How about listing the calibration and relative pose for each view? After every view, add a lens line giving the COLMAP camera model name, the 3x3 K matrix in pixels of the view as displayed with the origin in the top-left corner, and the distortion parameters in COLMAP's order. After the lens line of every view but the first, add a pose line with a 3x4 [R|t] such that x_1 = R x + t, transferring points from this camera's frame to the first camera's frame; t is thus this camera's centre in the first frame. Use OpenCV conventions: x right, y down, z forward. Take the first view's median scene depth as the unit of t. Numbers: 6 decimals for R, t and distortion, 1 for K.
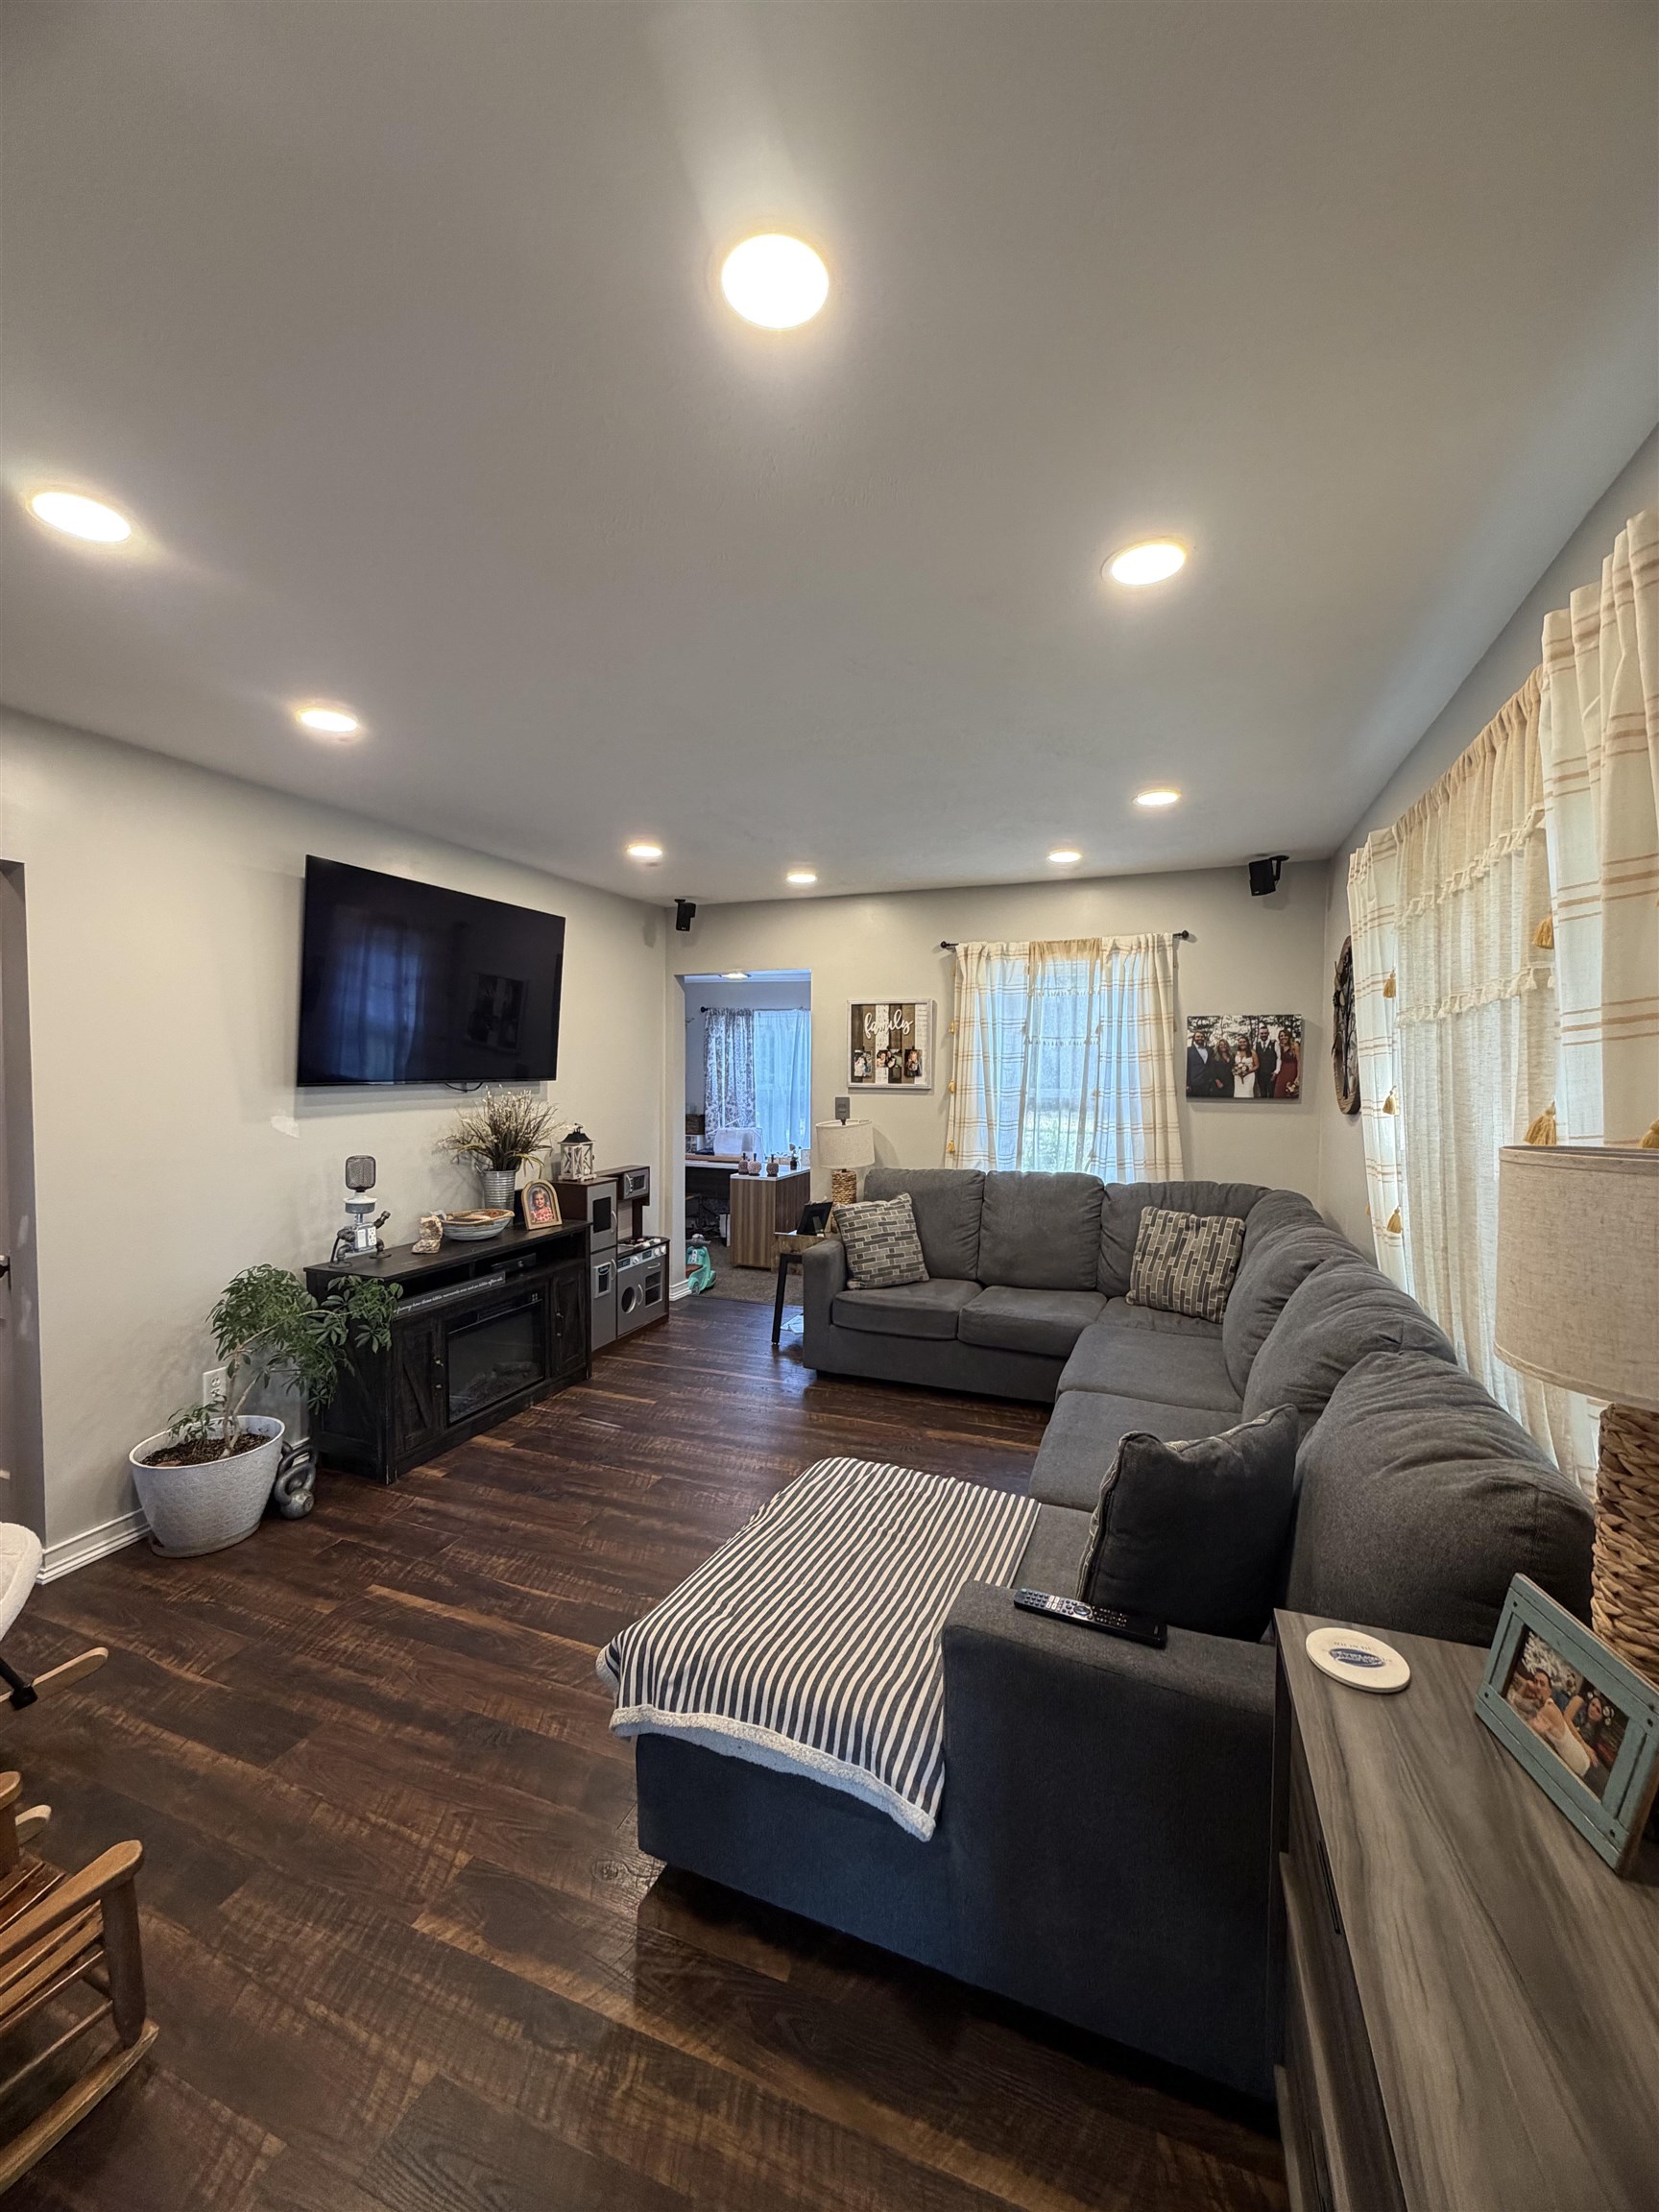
lens RADIAL K [[884.1, 0, 828.3], [0, 884.1, 1089.2], [0, 0, 1]] dist [0.002019, 0.000160]
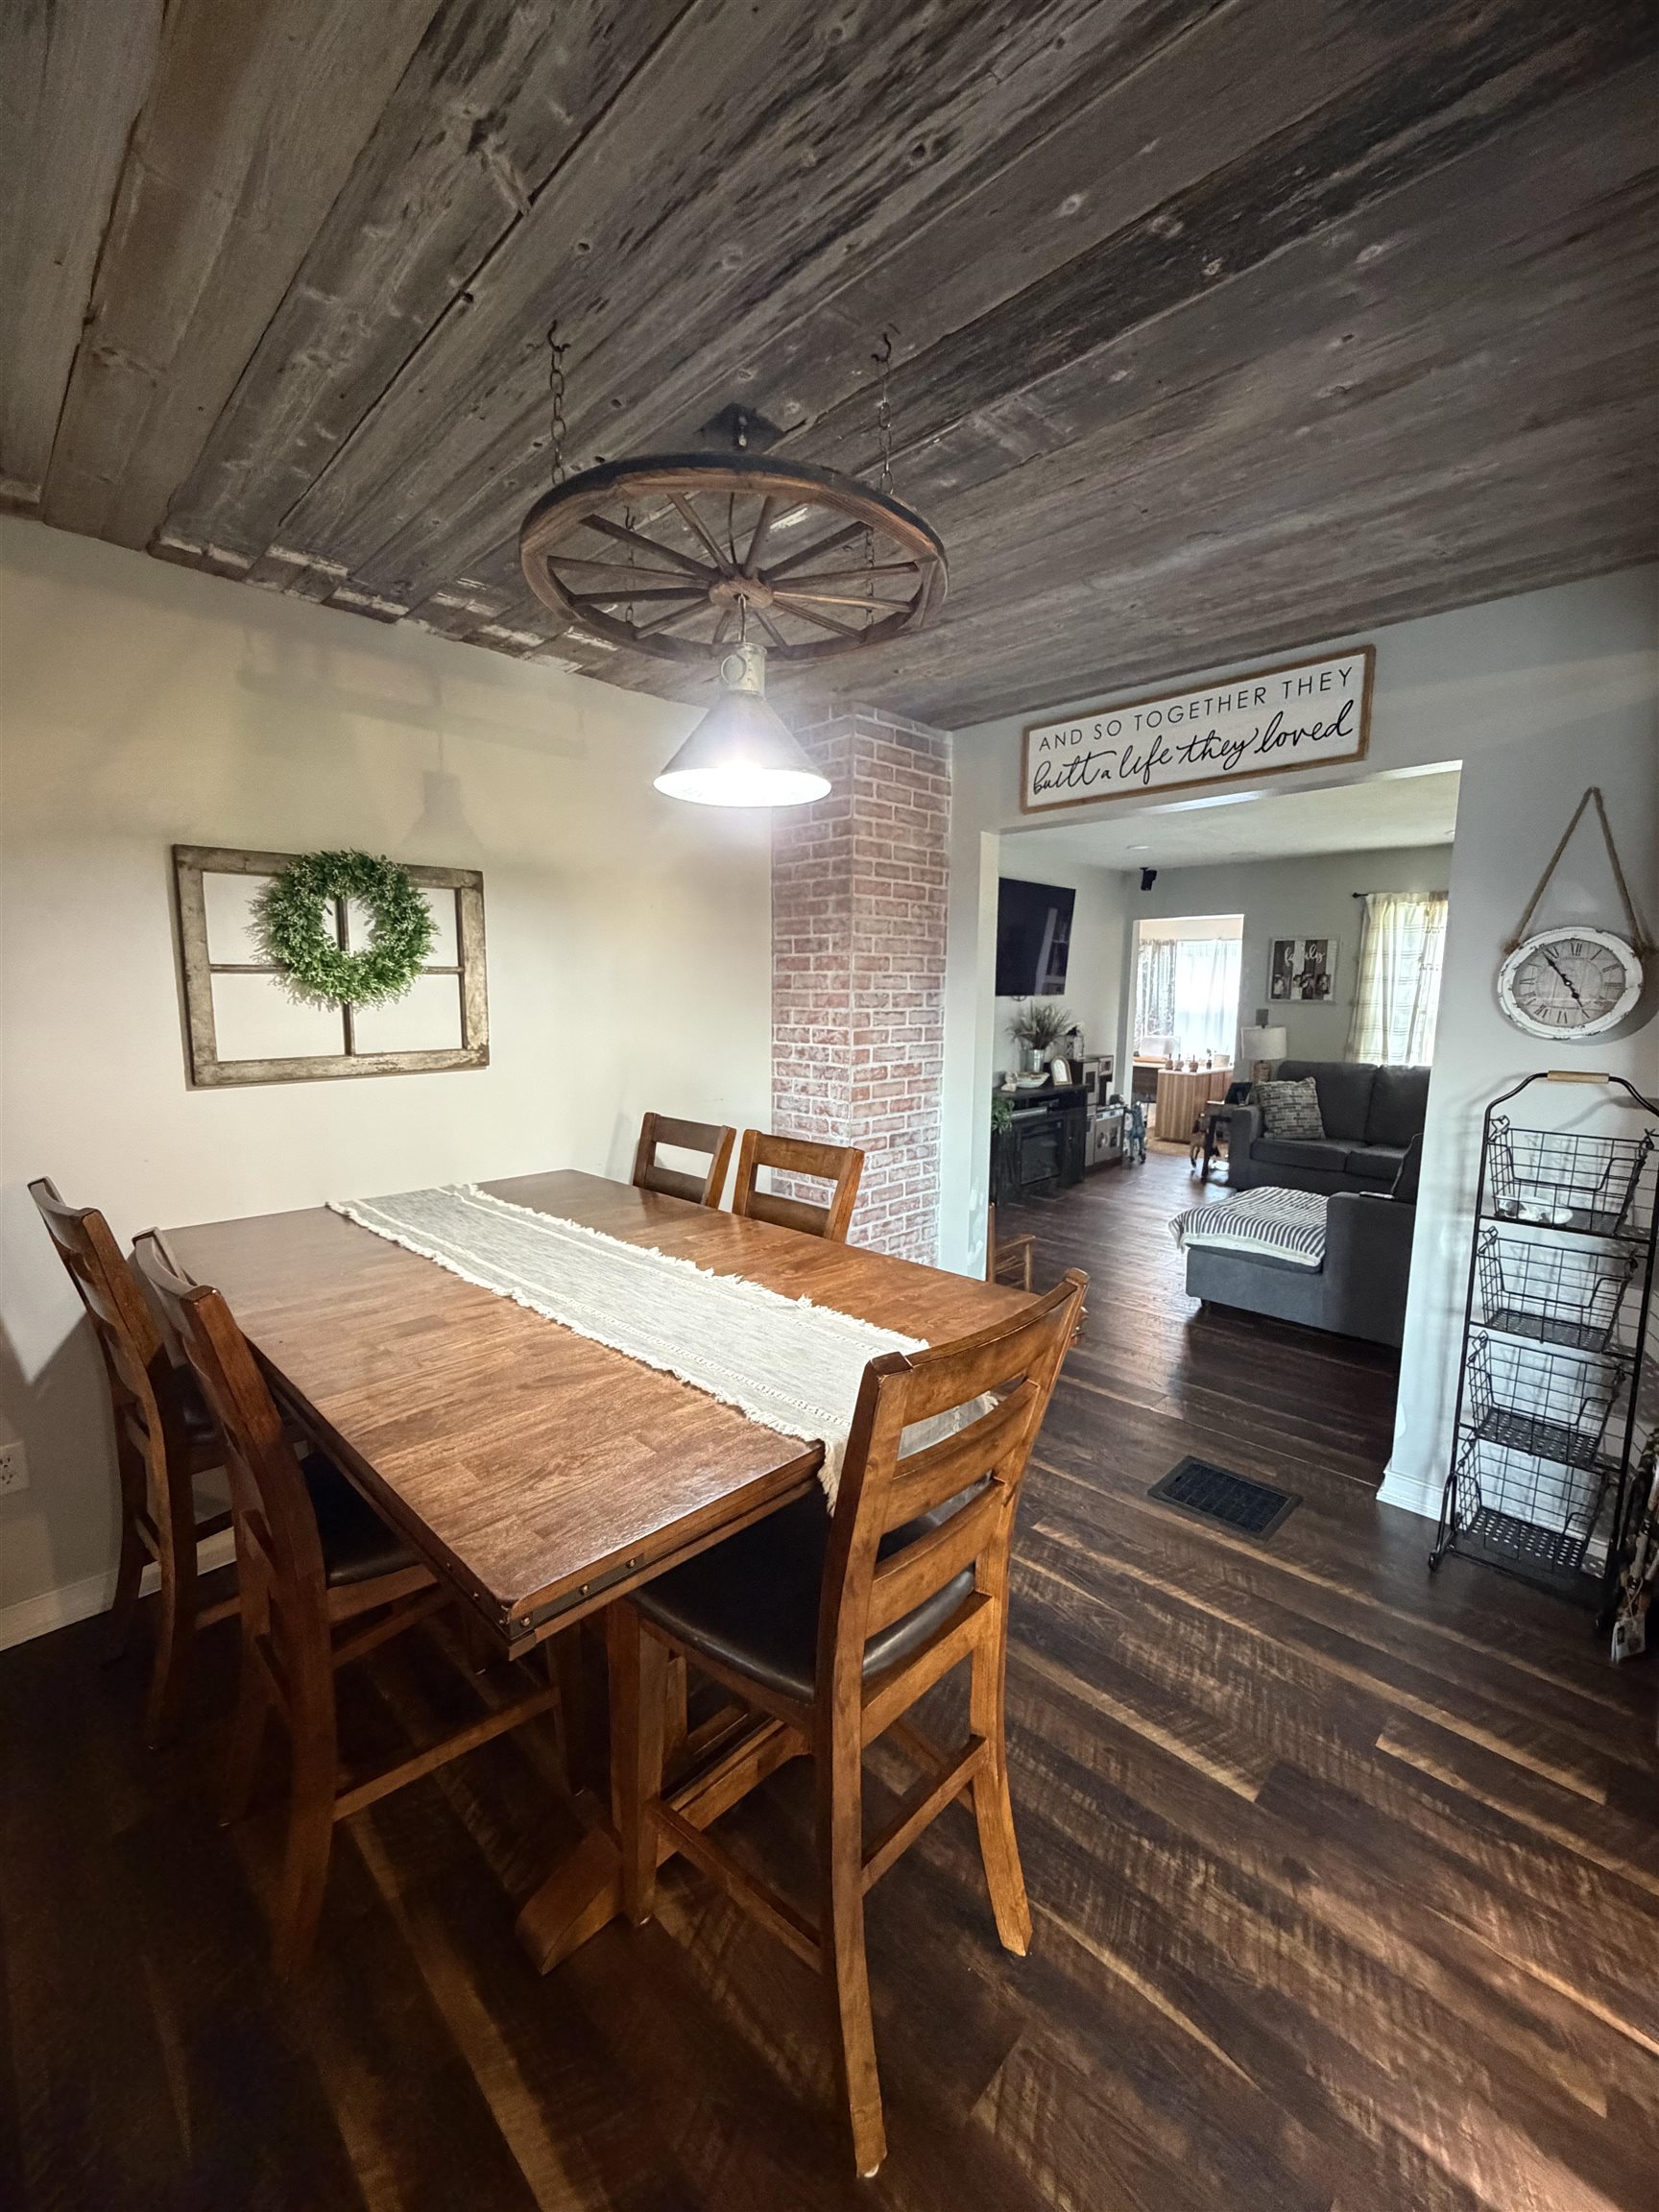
lens RADIAL K [[884.1, 0, 844.2], [0, 884.1, 1092.5], [0, 0, 1]] dist [0.002019, 0.000160]
pose [[0.924482, 0.050503, -0.377867, -0.063189], [-0.015350, 0.995314, 0.095472, 0.017292], [0.380917, -0.082462, 0.920925, -0.551179]]
